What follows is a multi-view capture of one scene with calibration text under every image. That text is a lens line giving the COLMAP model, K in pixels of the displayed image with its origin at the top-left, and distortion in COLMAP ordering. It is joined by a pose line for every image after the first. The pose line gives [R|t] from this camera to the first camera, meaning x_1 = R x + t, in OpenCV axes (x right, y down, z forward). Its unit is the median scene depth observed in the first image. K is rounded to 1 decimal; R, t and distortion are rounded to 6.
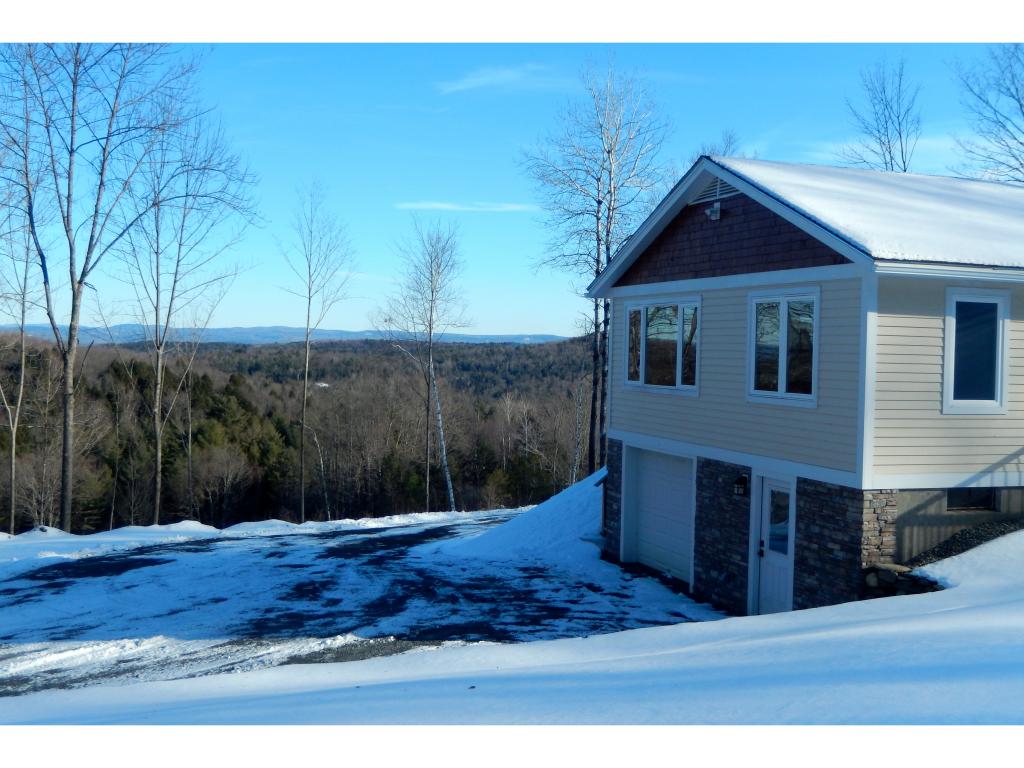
lens RADIAL K [[1213.0, 0, 497.8], [0, 1213.0, 377.9], [0, 0, 1]] dist [0.020697, -0.325813]
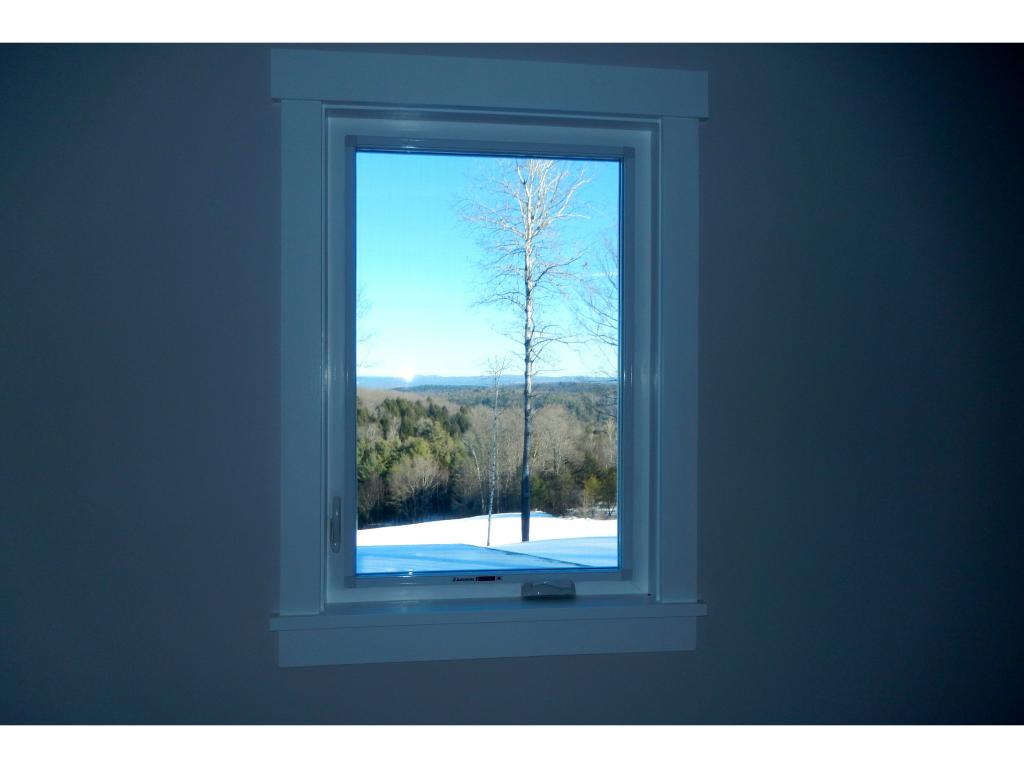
lens RADIAL K [[761.7, 0, 504.9], [0, 761.7, 379.1], [0, 0, 1]] dist [0.034871, -0.062991]
pose [[0.980284, -0.016813, -0.196879, 0.603210], [0.009761, 0.999277, -0.036734, -0.022869], [0.197354, 0.034088, 0.979739, 1.280911]]
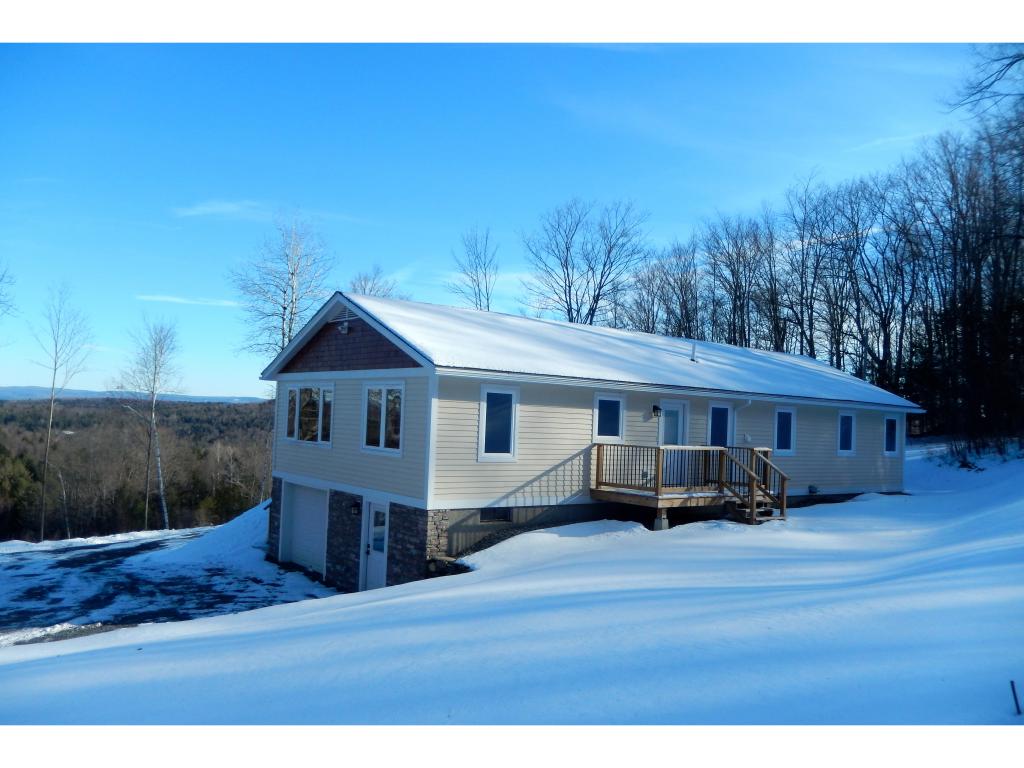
lens RADIAL K [[847.7, 0, 505.3], [0, 847.7, 376.0], [0, 0, 1]] dist [-0.006940, 0.002599]
pose [[0.945554, 0.029258, 0.324148, 0.025306], [-0.008773, 0.997881, -0.064478, -0.009353], [-0.325347, 0.058124, 0.943807, -0.071857]]
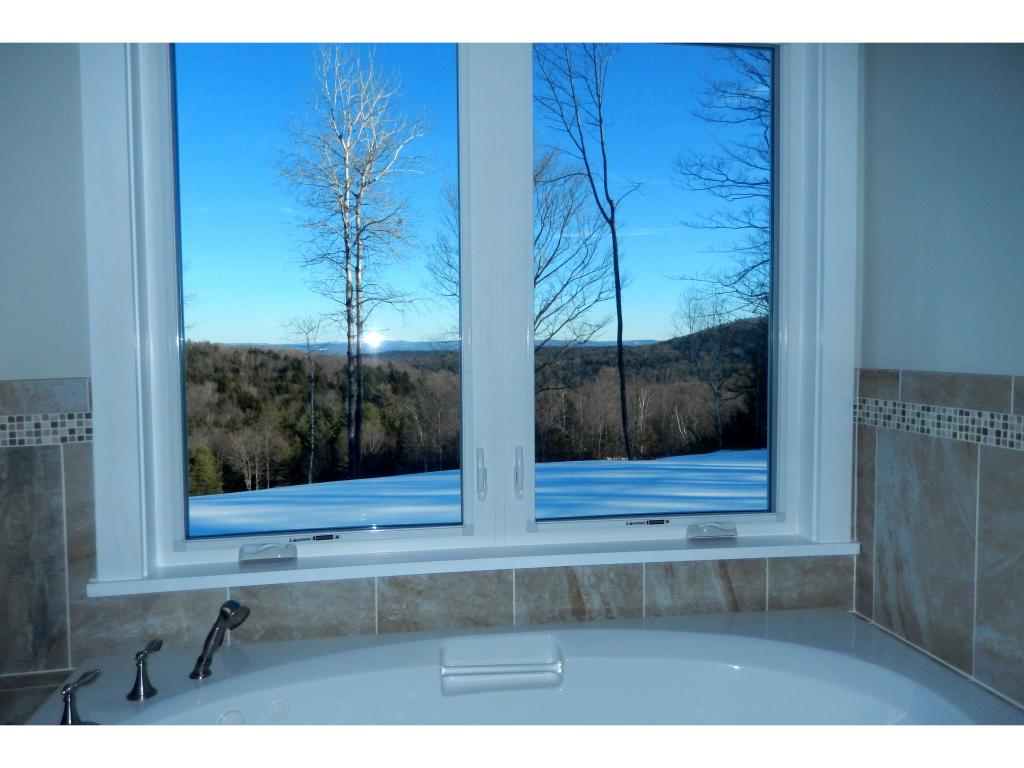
lens RADIAL K [[763.1, 0, 512.0], [0, 763.1, 384.0], [0, 0, 1]] dist [0.031208, 0.000675]
pose [[0.987509, -0.020675, -0.156199, 0.961007], [0.023574, 0.999582, 0.016725, -0.006899], [0.155788, -0.020198, 0.987584, 1.370181]]
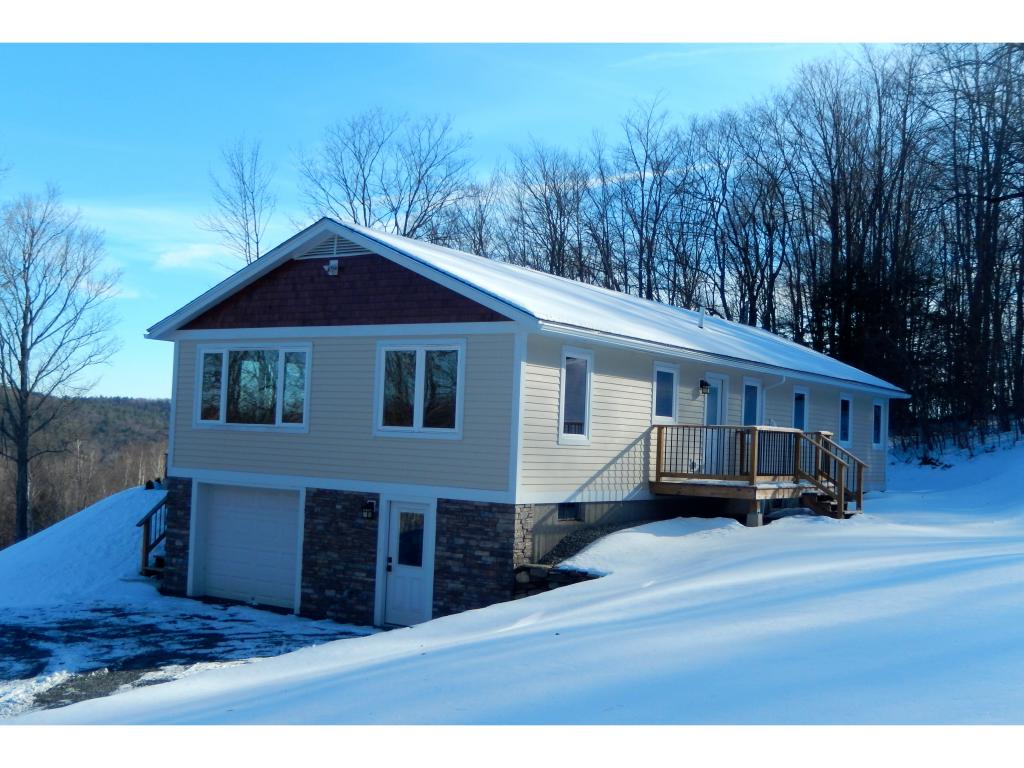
lens RADIAL K [[1213.0, 0, 497.8], [0, 1213.0, 377.9], [0, 0, 1]] dist [0.020697, -0.325813]
pose [[0.798842, 0.038977, 0.600277, -0.359491], [-0.006867, 0.998424, -0.055691, 0.025426], [-0.601502, 0.040366, 0.797851, 0.014822]]
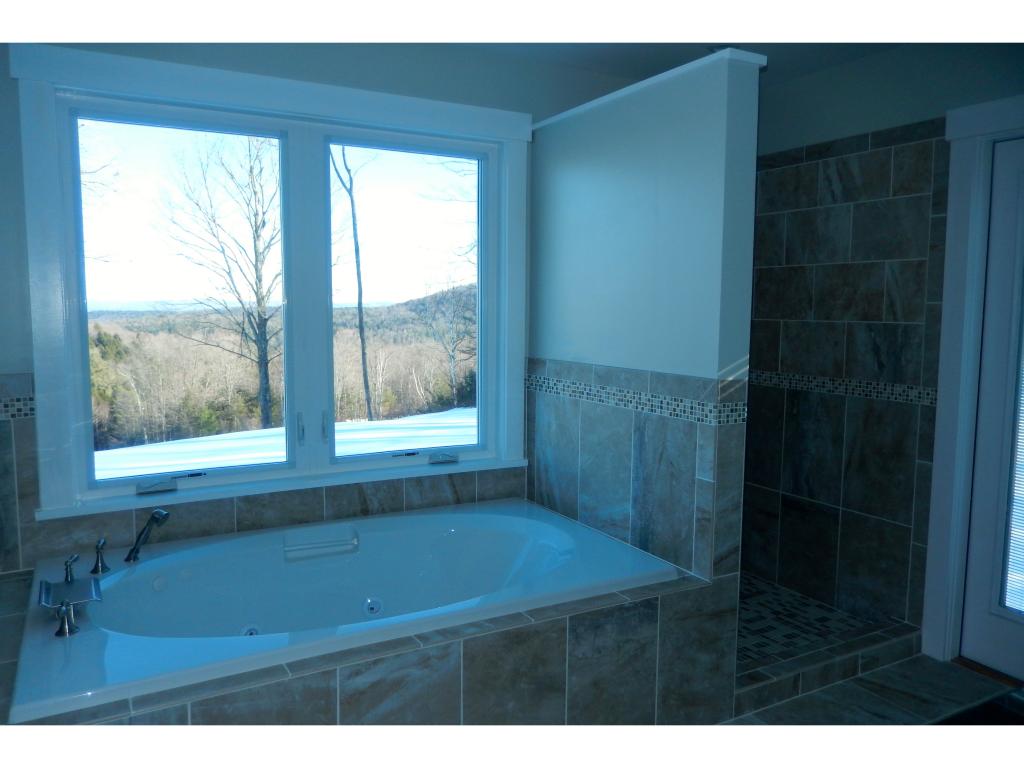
lens RADIAL K [[761.7, 0, 504.9], [0, 761.7, 379.1], [0, 0, 1]] dist [0.034871, -0.062991]
pose [[0.984401, -0.036275, 0.172158, 0.955590], [0.024733, 0.997329, 0.068721, -0.013560], [-0.174191, -0.063391, 0.982669, 1.305717]]
